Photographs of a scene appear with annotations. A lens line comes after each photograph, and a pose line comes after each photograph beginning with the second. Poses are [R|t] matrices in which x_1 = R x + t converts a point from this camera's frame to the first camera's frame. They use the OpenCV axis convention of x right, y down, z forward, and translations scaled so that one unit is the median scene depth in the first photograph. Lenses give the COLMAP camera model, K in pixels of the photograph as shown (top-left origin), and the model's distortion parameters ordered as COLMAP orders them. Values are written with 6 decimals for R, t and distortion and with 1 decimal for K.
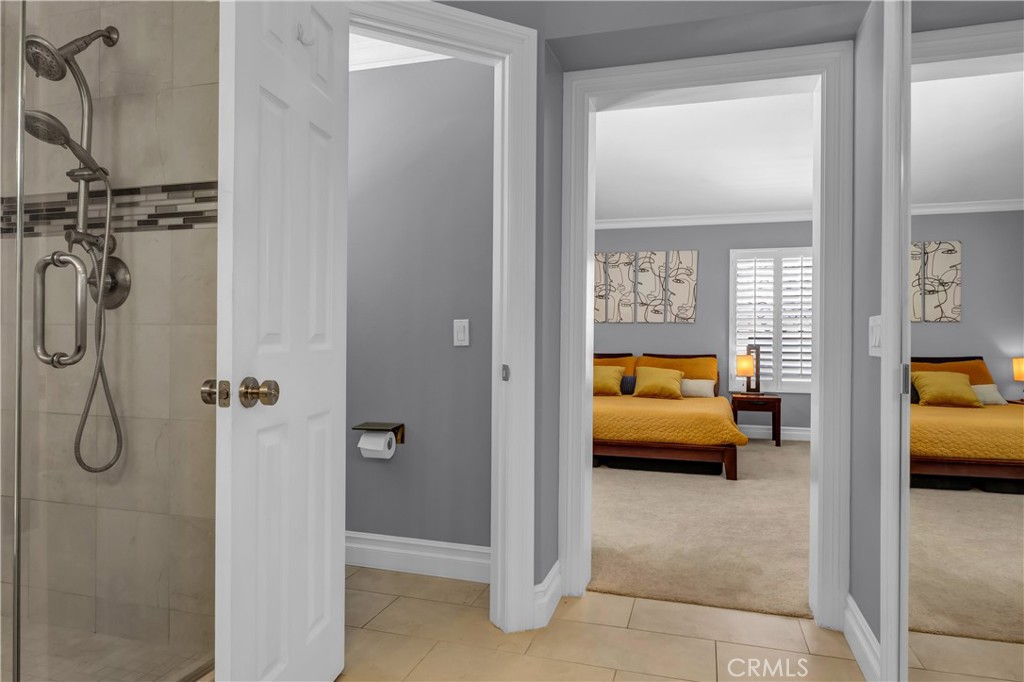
lens RADIAL K [[620.7, 0, 515.0], [0, 620.7, 338.1], [0, 0, 1]] dist [-0.005210, 0.000215]
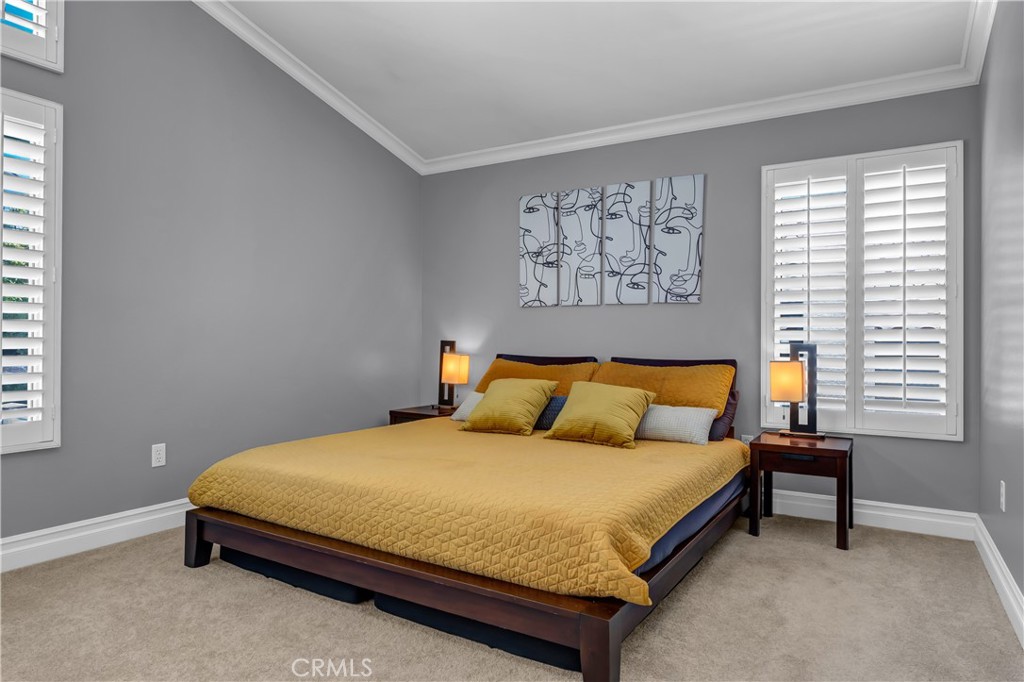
lens RADIAL K [[620.7, 0, 513.7], [0, 620.7, 341.6], [0, 0, 1]] dist [-0.005210, 0.000215]
pose [[0.973487, -0.003436, -0.228718, 0.252086], [0.004620, 0.999979, 0.004643, 0.006953], [0.228697, -0.005577, 0.973482, 0.409965]]
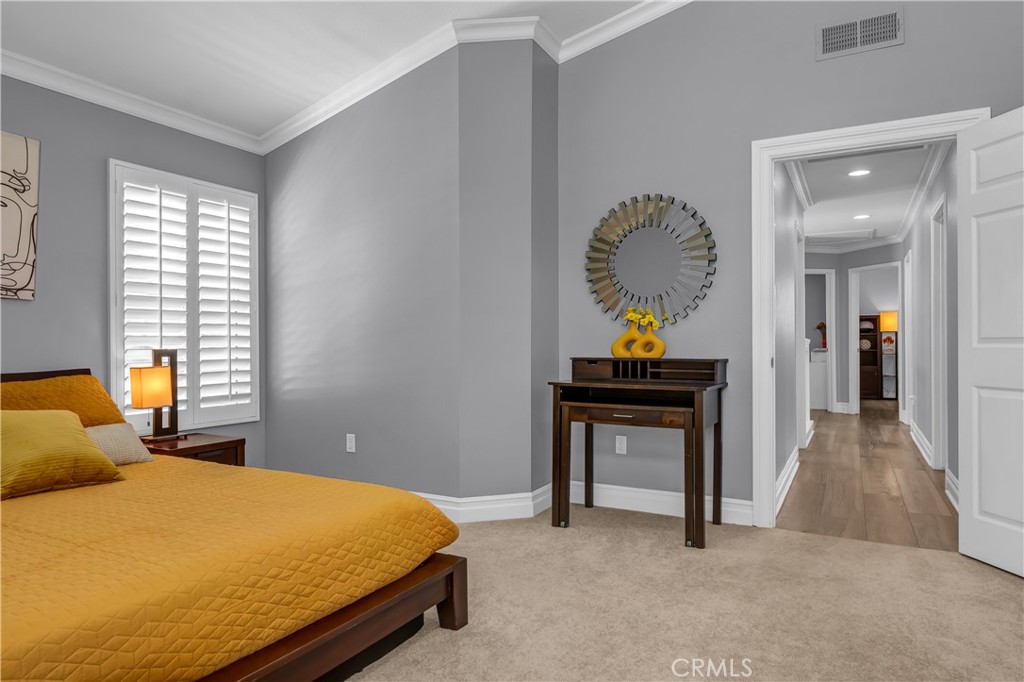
lens RADIAL K [[620.7, 0, 514.9], [0, 620.7, 347.0], [0, 0, 1]] dist [-0.005210, 0.000215]
pose [[0.195173, -0.014357, 0.980664, -0.081993], [0.001540, 0.999896, 0.014333, 0.003273], [-0.980768, -0.001287, 0.195175, 0.565765]]
